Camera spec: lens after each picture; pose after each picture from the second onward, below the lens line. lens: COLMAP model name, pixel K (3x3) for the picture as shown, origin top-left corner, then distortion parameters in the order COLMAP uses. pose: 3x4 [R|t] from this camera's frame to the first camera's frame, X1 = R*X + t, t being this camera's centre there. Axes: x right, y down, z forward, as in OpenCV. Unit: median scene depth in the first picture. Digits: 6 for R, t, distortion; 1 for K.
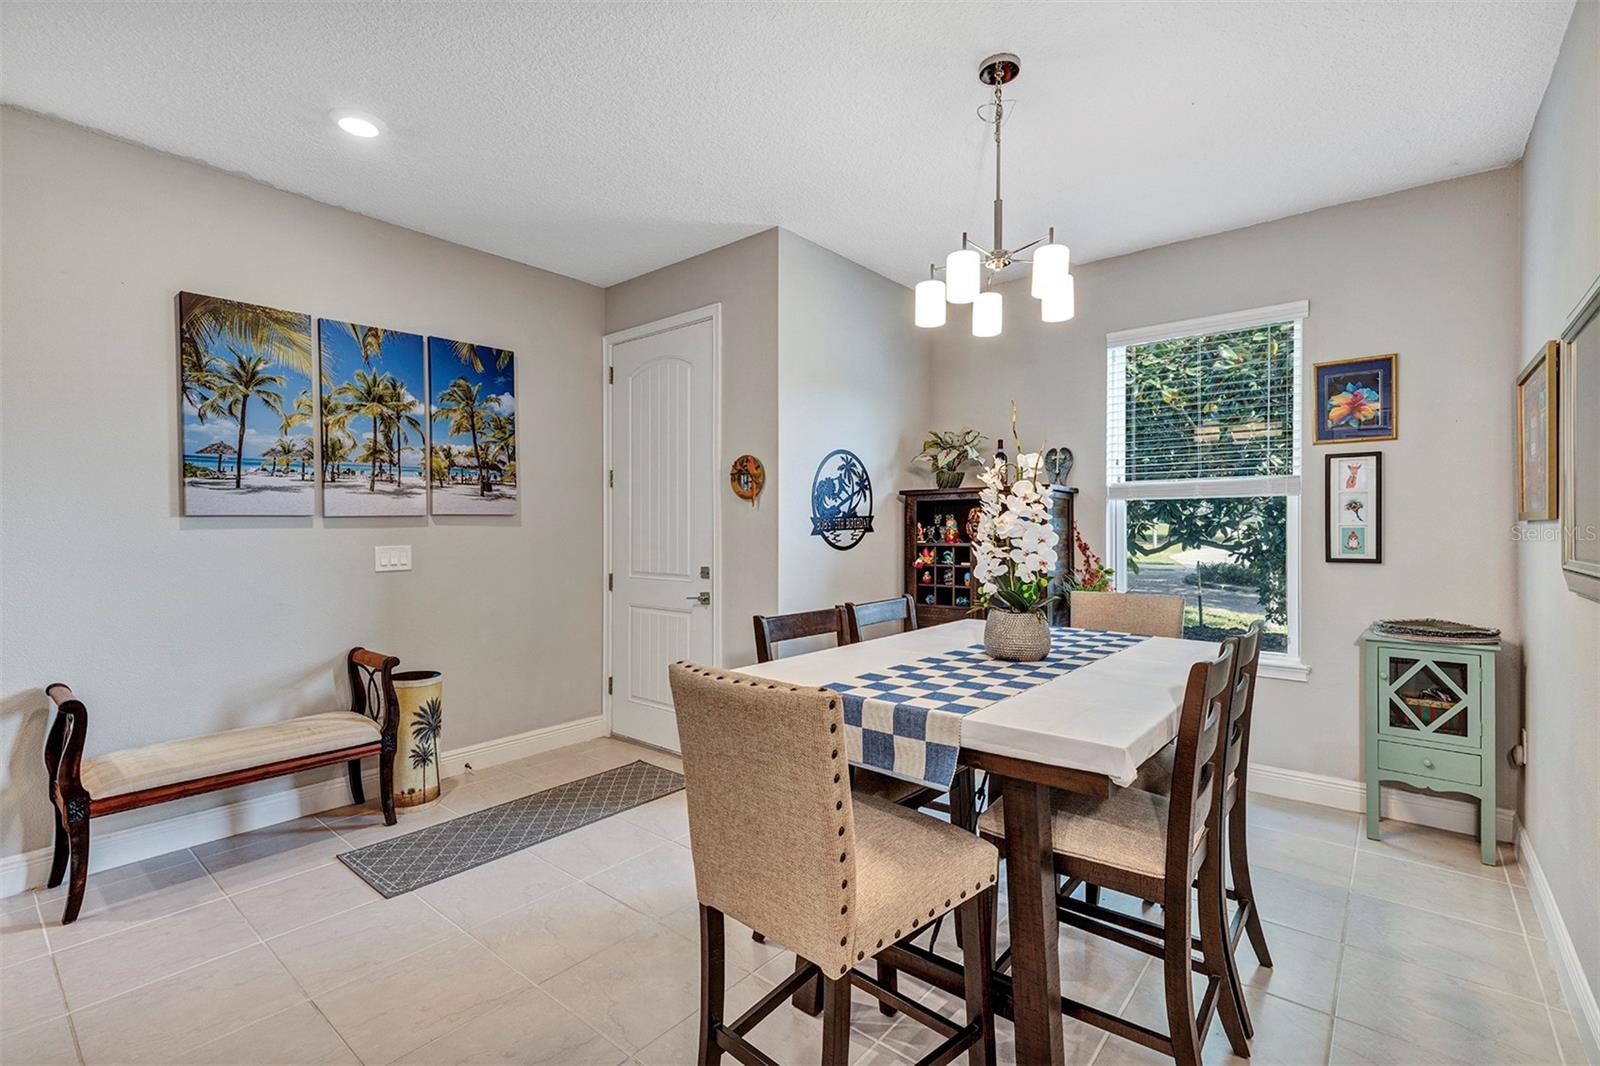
lens RADIAL K [[722.0, 0, 785.0], [0, 722.0, 526.3], [0, 0, 1]] dist [0.002842, 0.000923]
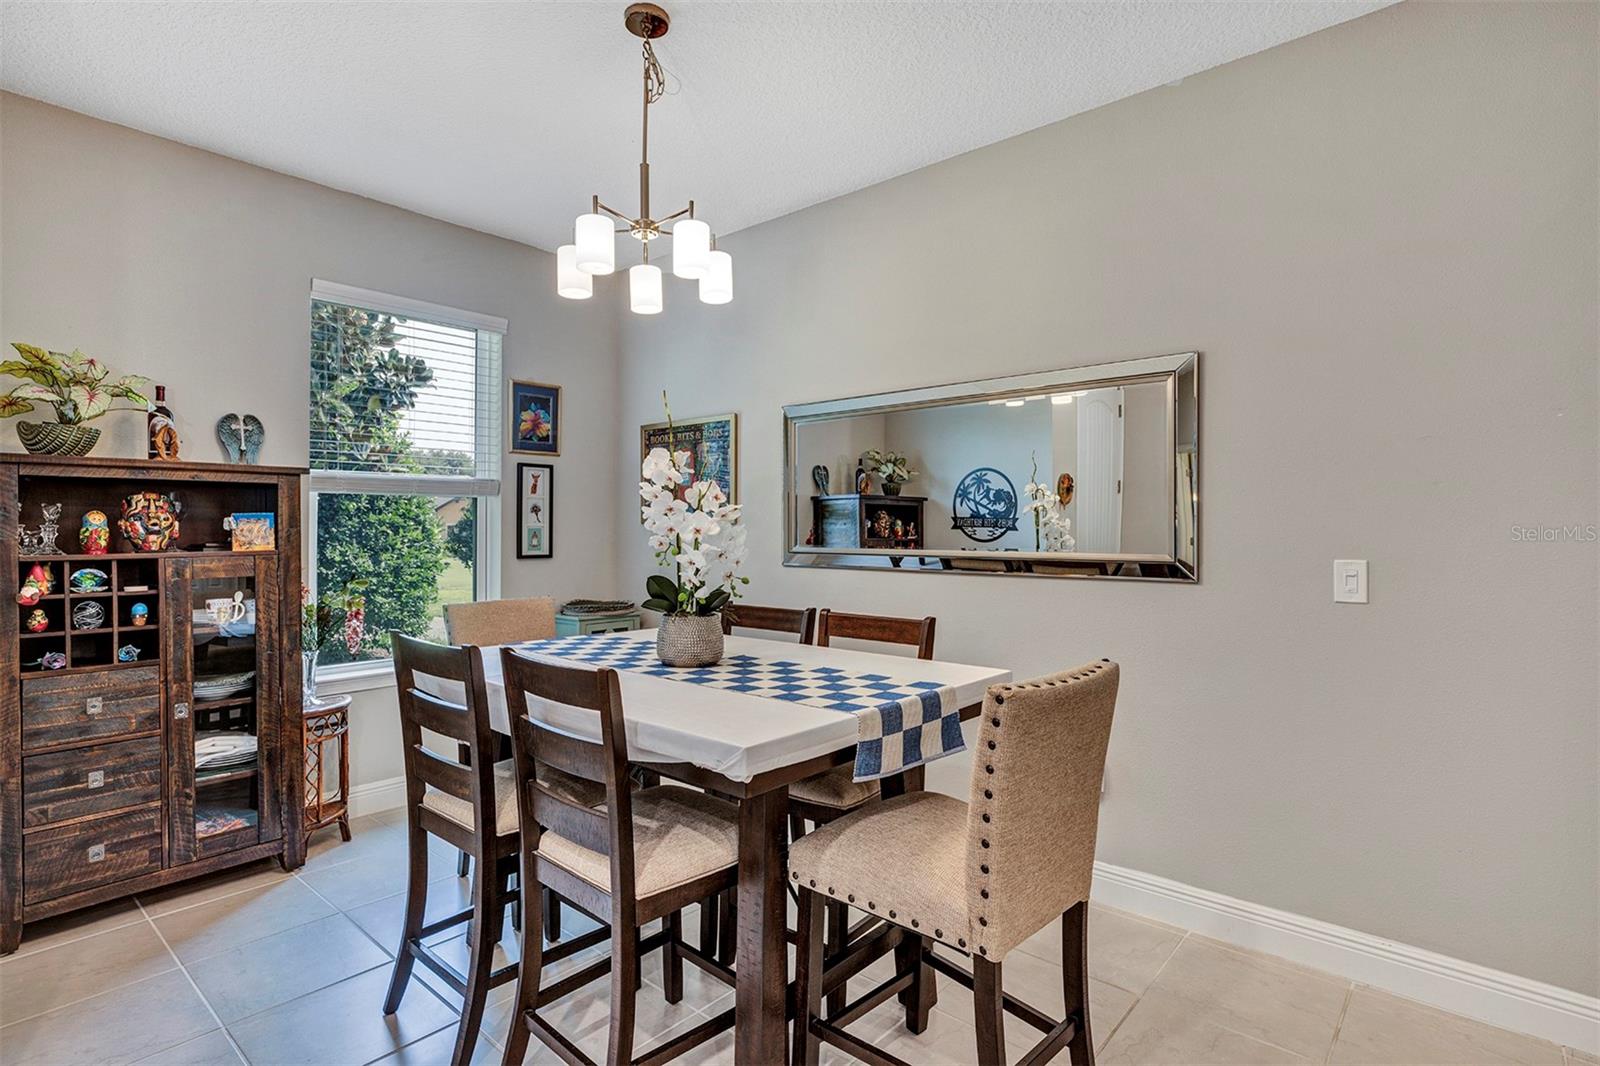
lens RADIAL K [[802.6, 0, 792.4], [0, 802.6, 531.1], [0, 0, 1]] dist [-0.003633, -0.000028]
pose [[0.019051, -0.001810, 0.999817, -0.487138], [-0.002308, 0.999996, 0.001854, 0.003077], [-0.999816, -0.002343, 0.019047, 0.560384]]
